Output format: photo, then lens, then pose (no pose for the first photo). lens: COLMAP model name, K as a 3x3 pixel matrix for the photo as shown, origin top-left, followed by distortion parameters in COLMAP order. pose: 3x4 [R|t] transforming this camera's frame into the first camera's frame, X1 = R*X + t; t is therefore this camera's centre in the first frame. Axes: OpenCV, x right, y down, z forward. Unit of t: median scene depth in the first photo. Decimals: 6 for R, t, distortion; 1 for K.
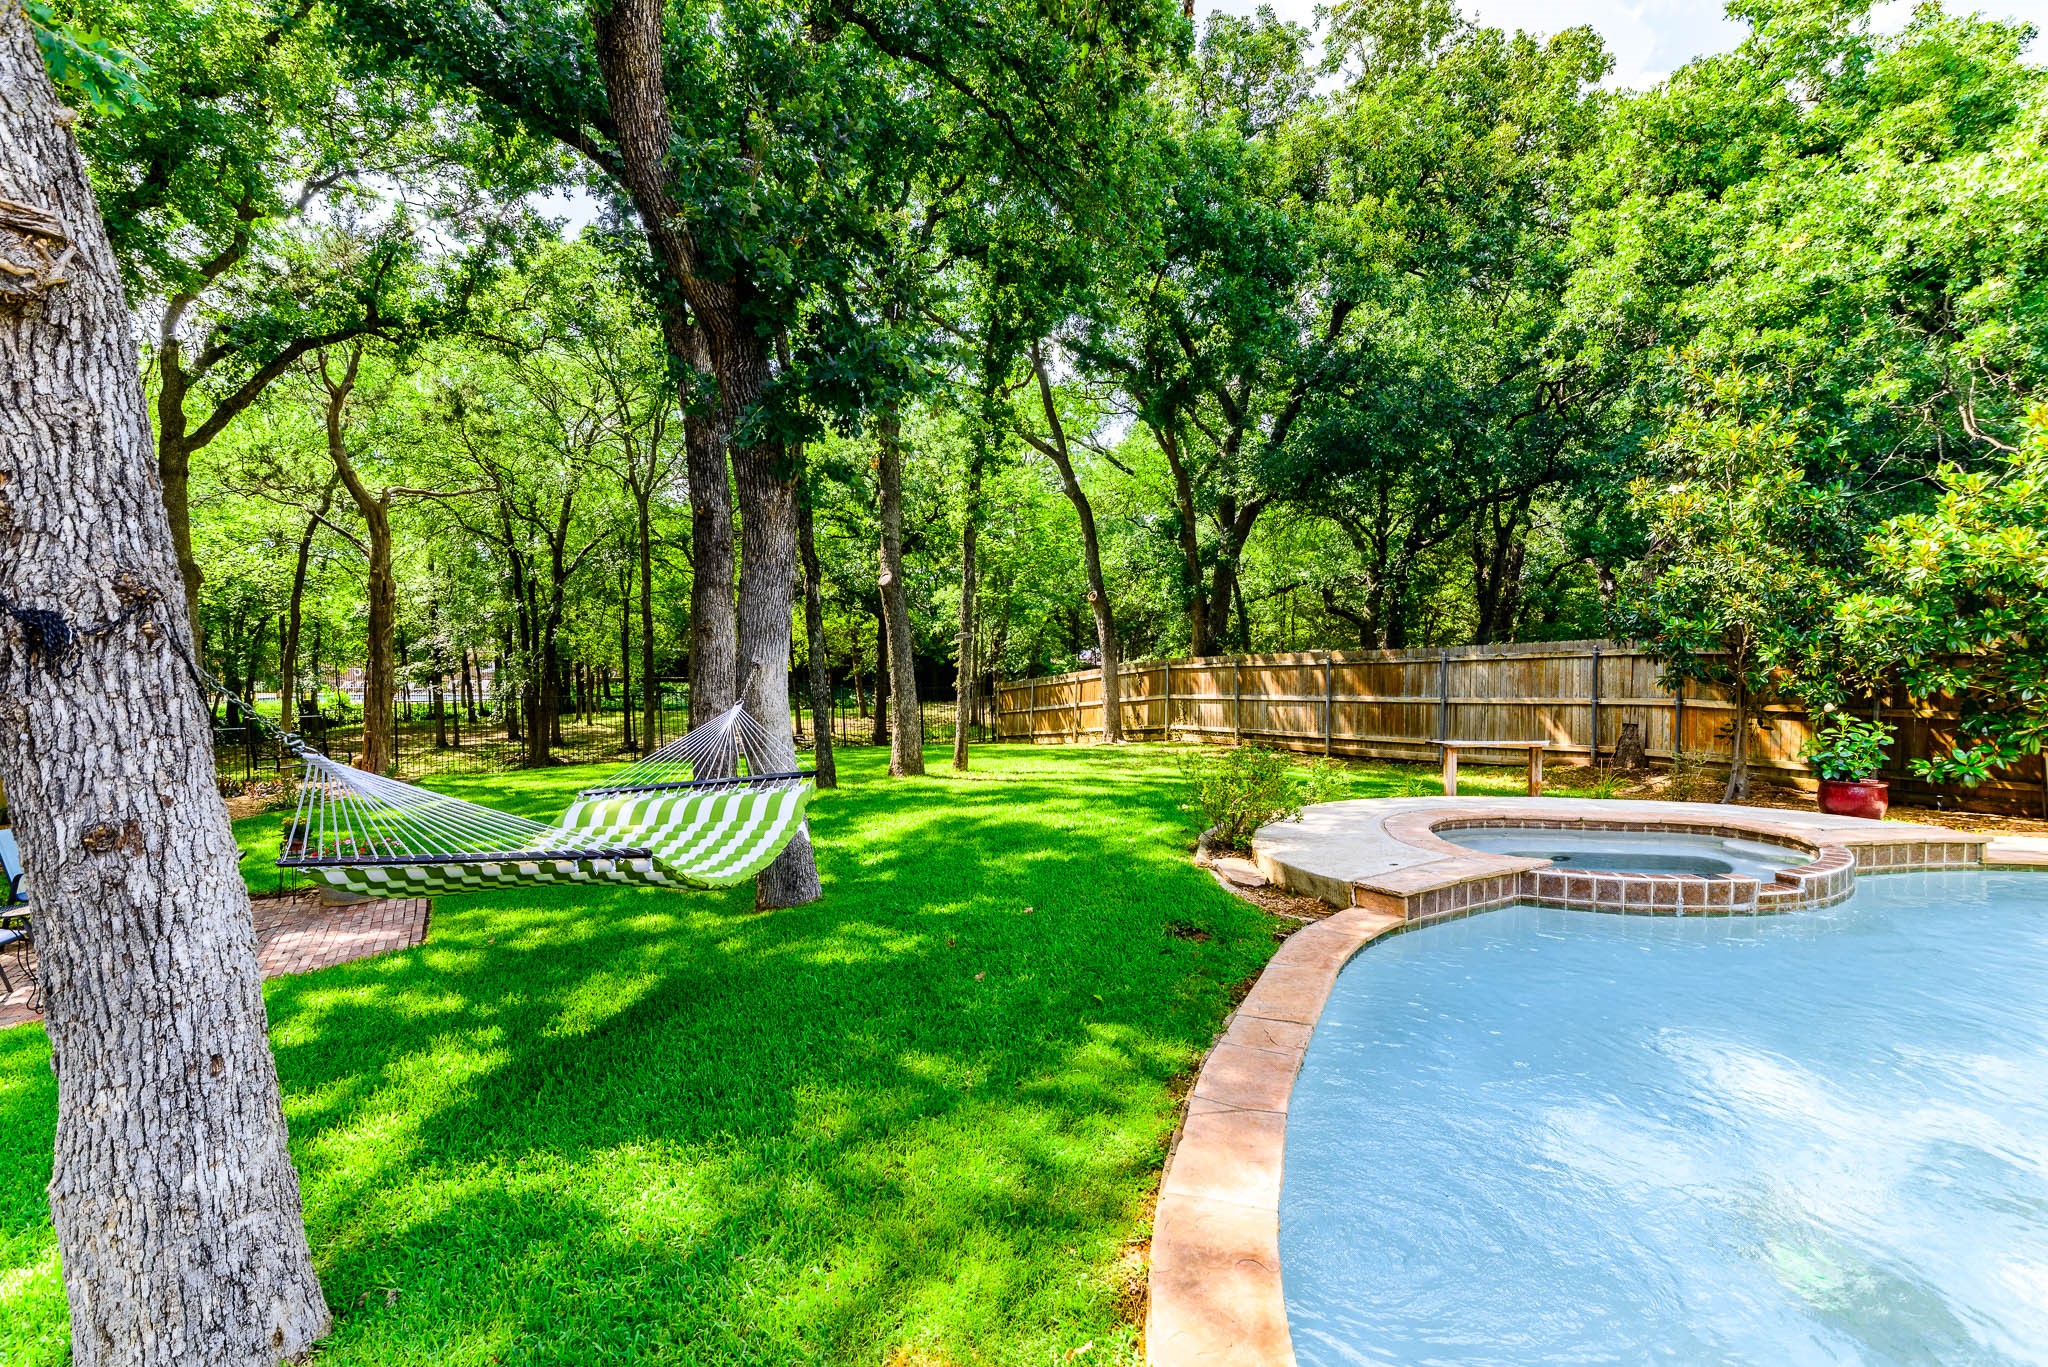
lens RADIAL K [[930.9, 0, 1025.4], [0, 930.9, 681.7], [0, 0, 1]] dist [0.019445, -0.002869]
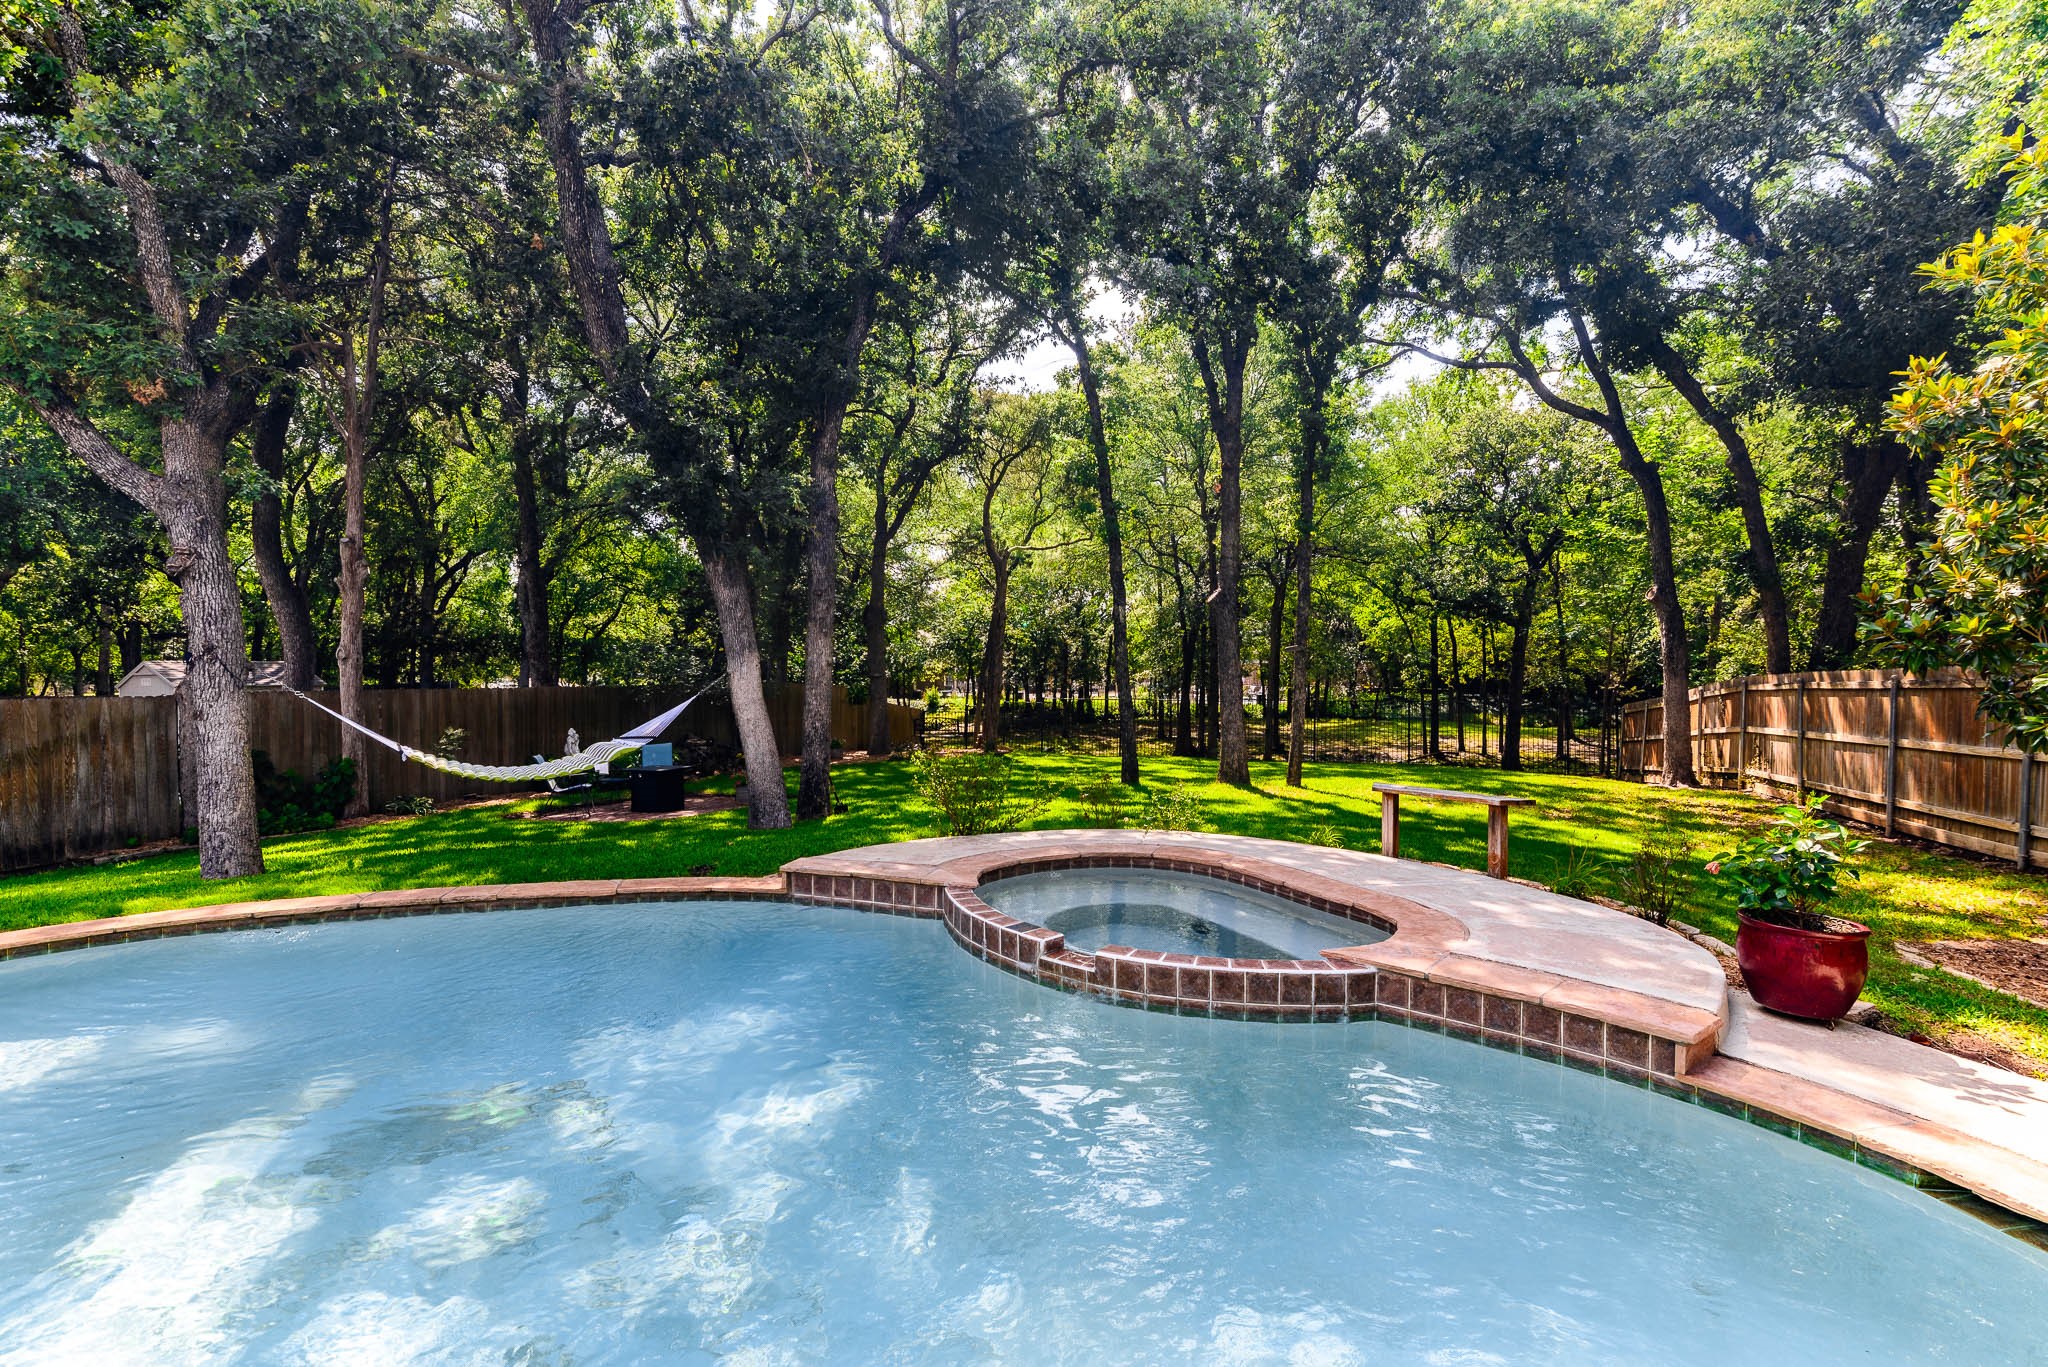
lens RADIAL K [[930.9, 0, 1030.2], [0, 930.9, 673.6], [0, 0, 1]] dist [0.019445, -0.002869]
pose [[0.625841, 0.014191, -0.779822, 0.456399], [-0.029367, 0.999554, -0.005378, -0.008019], [0.779398, 0.026266, 0.625978, 0.144786]]
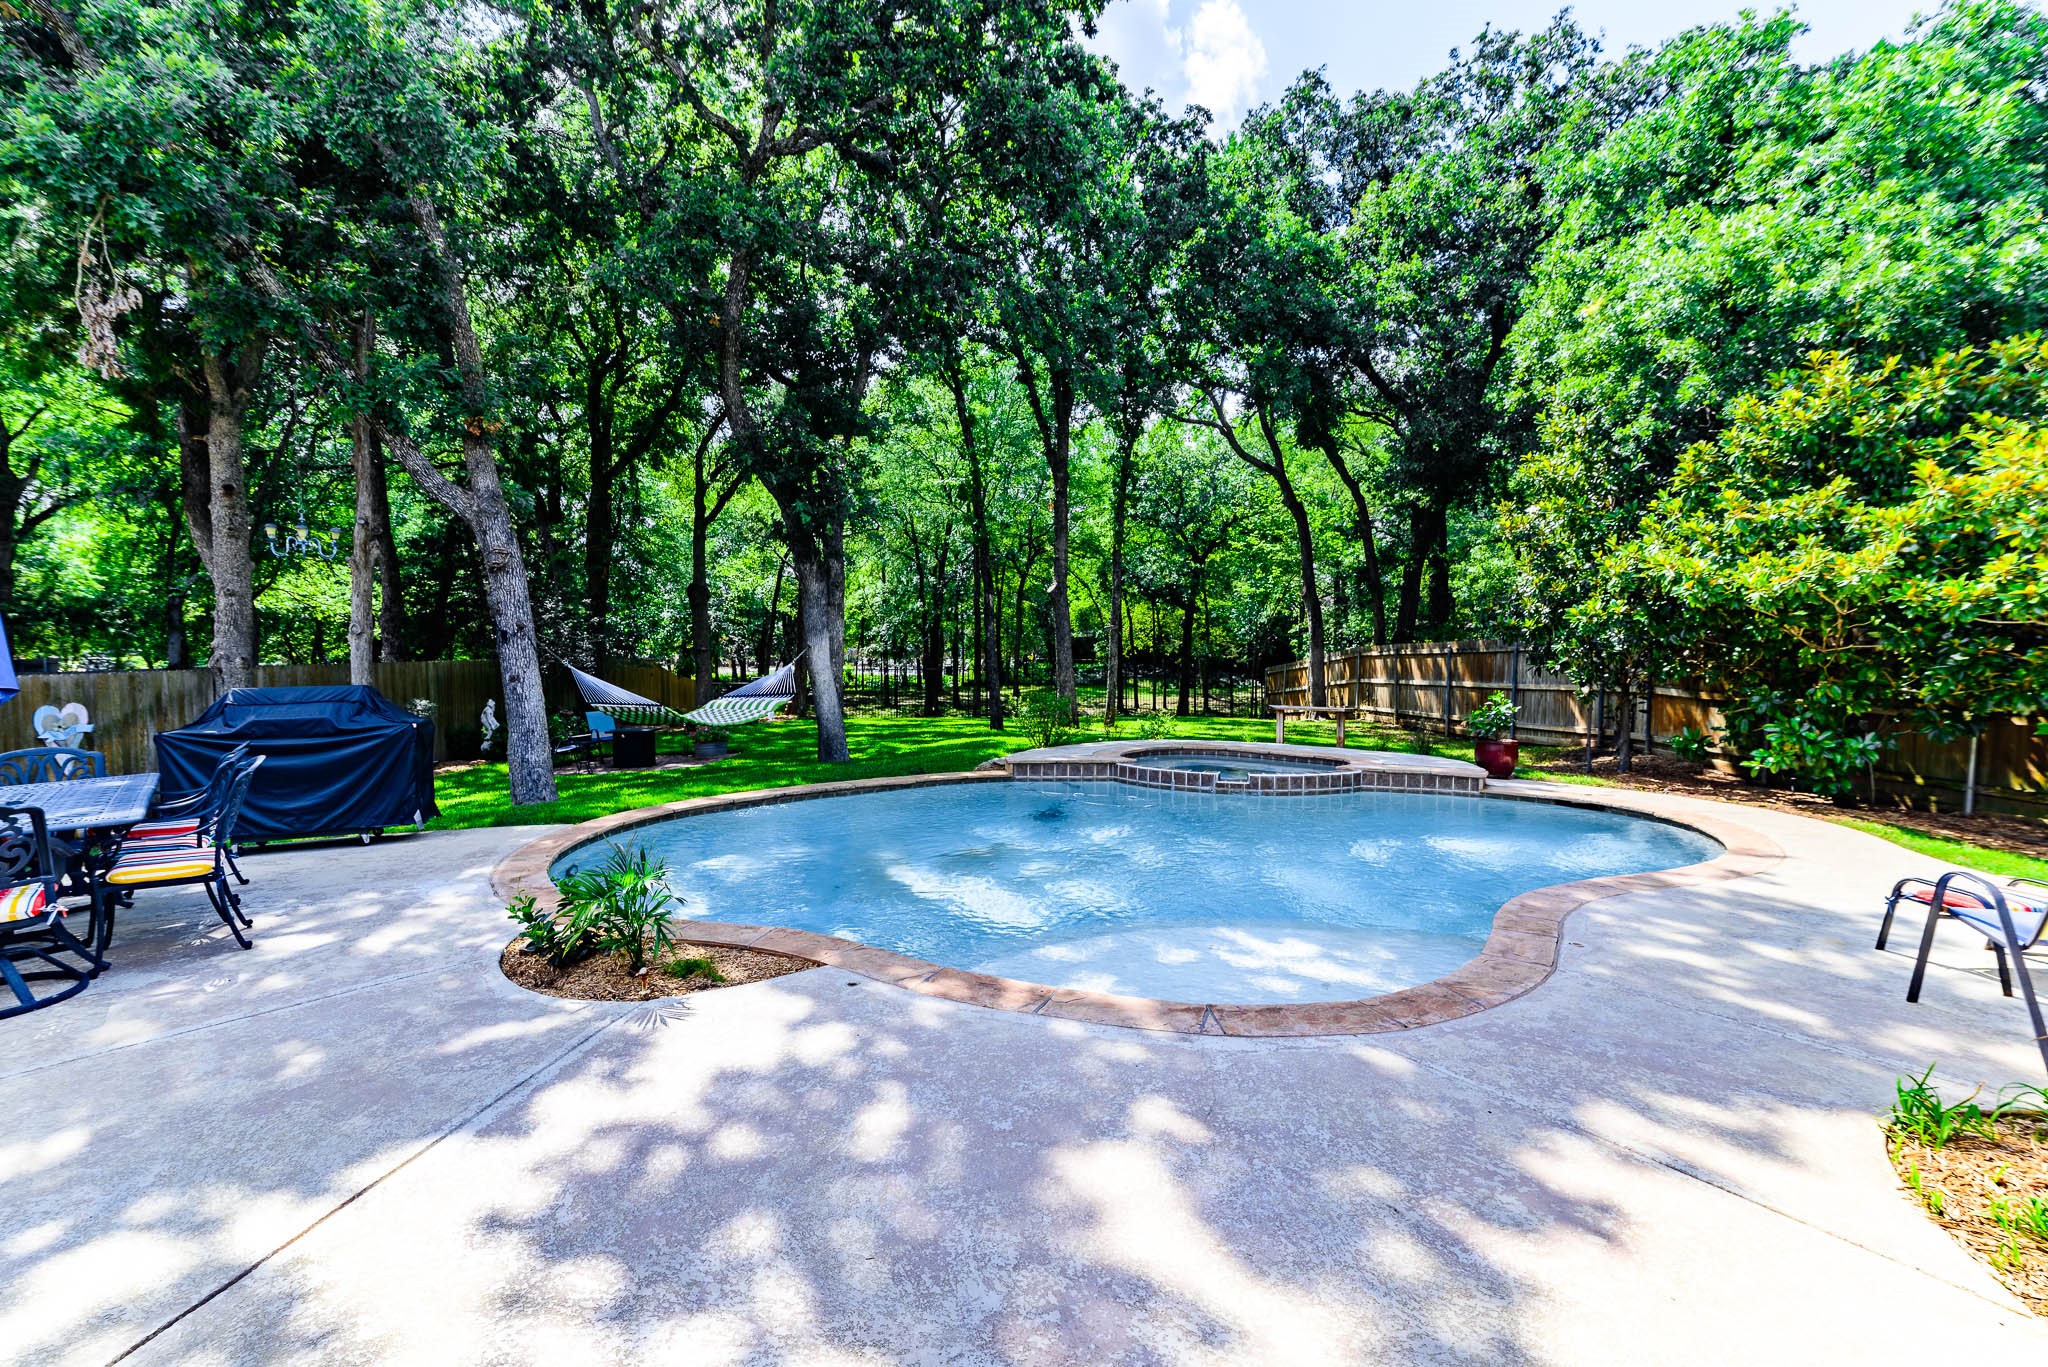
lens RADIAL K [[930.9, 0, 1033.7], [0, 930.9, 680.3], [0, 0, 1]] dist [0.019445, -0.002869]
pose [[0.882540, 0.027882, -0.469411, 0.412558], [-0.021703, 0.999592, 0.018570, 0.003831], [0.469737, -0.006201, 0.882785, -0.223400]]
